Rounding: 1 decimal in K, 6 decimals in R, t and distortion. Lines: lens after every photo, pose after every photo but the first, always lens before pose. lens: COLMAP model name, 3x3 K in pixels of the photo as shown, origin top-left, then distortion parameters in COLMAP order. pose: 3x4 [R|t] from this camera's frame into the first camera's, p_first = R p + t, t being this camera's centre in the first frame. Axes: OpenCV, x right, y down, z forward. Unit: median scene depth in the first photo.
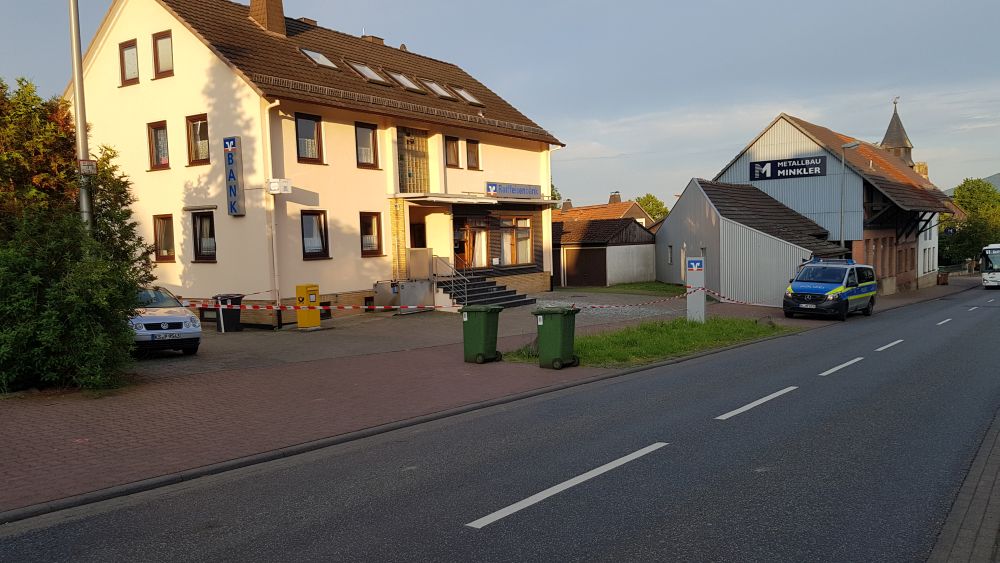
lens RADIAL K [[761.4, 0, 500.0], [0, 761.4, 281.5], [0, 0, 1]] dist [0.071450, -0.196334]
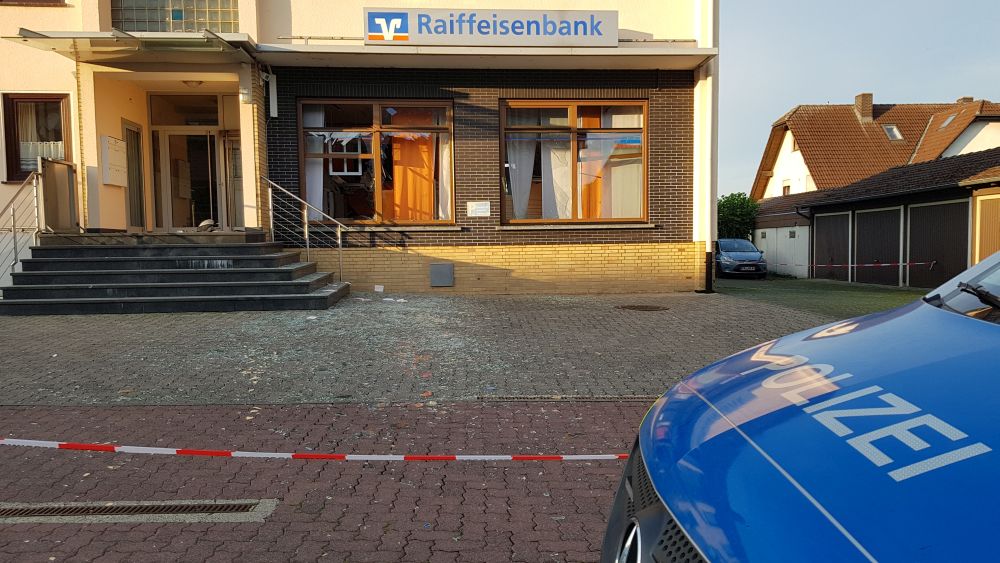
lens RADIAL K [[799.7, 0, 503.1], [0, 799.7, 299.5], [0, 0, 1]] dist [0.075663, -0.138990]
pose [[0.628039, 0.072561, -0.774791, 0.367958], [-0.051200, 0.997339, 0.051901, 0.000098], [0.776495, 0.007074, 0.630083, 0.762253]]
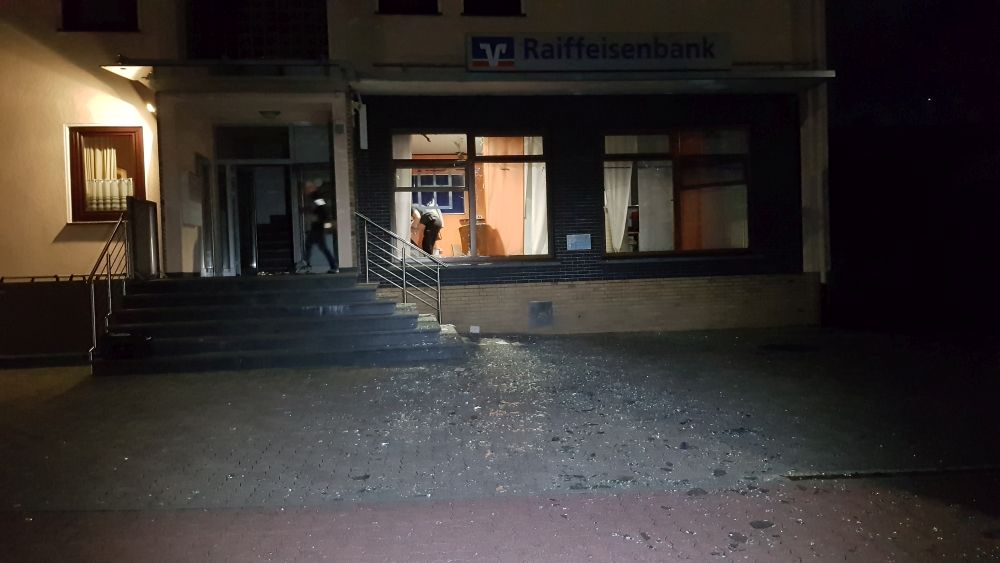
lens RADIAL K [[801.0, 0, 500.0], [0, 801.0, 281.5], [0, 0, 1]] dist [0.110332, -0.248963]
pose [[0.658061, 0.018613, -0.752735, 0.295362], [-0.030812, 0.999523, -0.002221, -0.003784], [0.752334, 0.024655, 0.658320, 0.723996]]
